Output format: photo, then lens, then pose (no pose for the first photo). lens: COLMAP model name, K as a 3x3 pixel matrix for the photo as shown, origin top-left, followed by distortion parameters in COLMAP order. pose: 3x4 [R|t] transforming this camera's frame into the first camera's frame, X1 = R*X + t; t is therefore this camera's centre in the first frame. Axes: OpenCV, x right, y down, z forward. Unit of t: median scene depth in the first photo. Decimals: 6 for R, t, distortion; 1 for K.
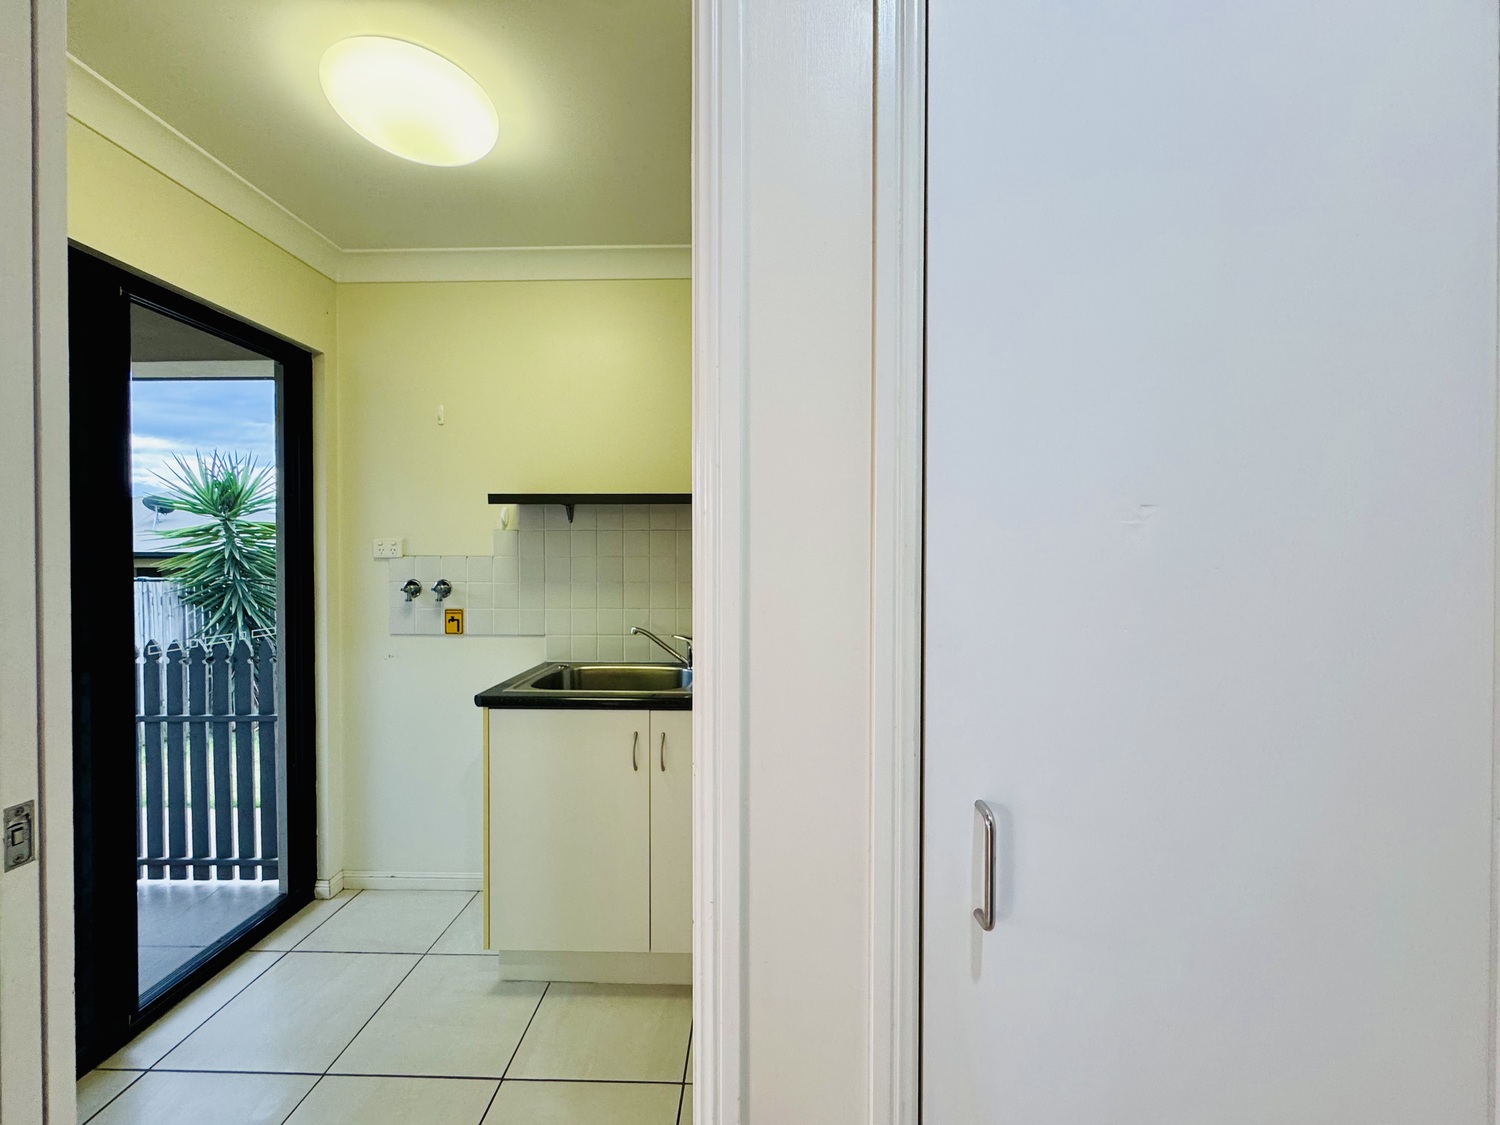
lens RADIAL K [[603.2, 0, 748.7], [0, 603.2, 566.3], [0, 0, 1]] dist [-0.002401, 0.000044]
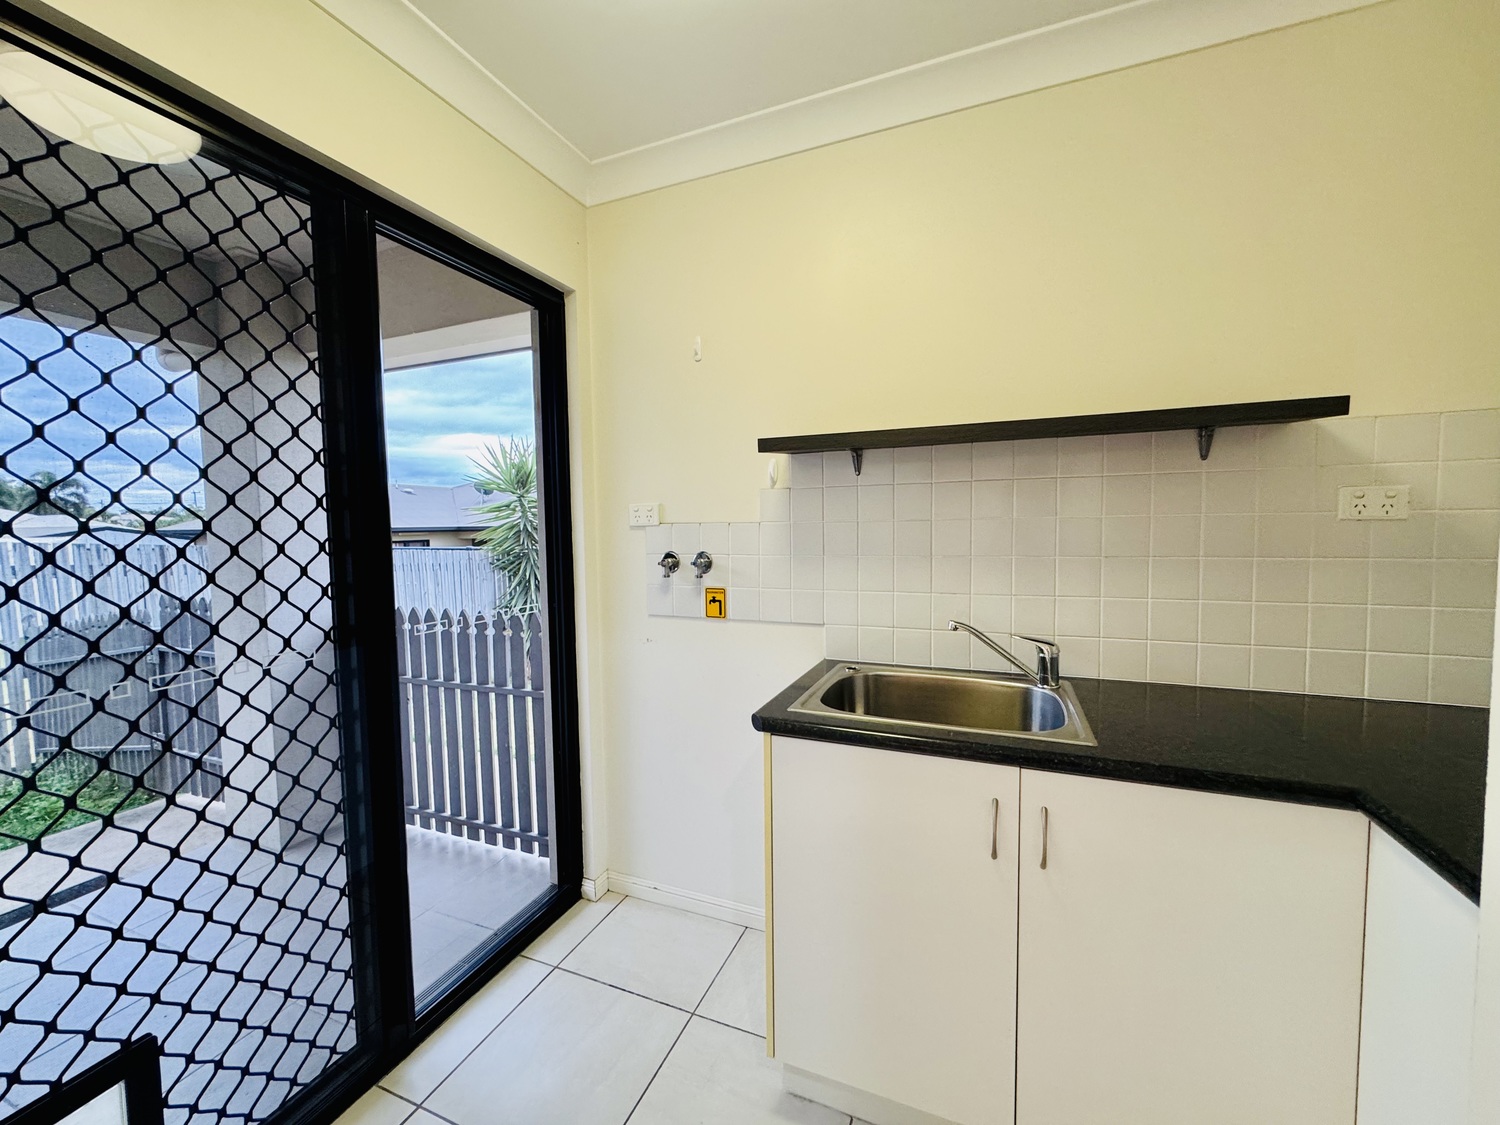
lens RADIAL K [[603.2, 0, 749.9], [0, 603.2, 560.6], [0, 0, 1]] dist [-0.002401, 0.000044]
pose [[0.933456, 0.005721, -0.358647, -0.150849], [0.010488, 0.999010, 0.043234, -0.000667], [0.358539, -0.044118, 0.932472, 0.252904]]
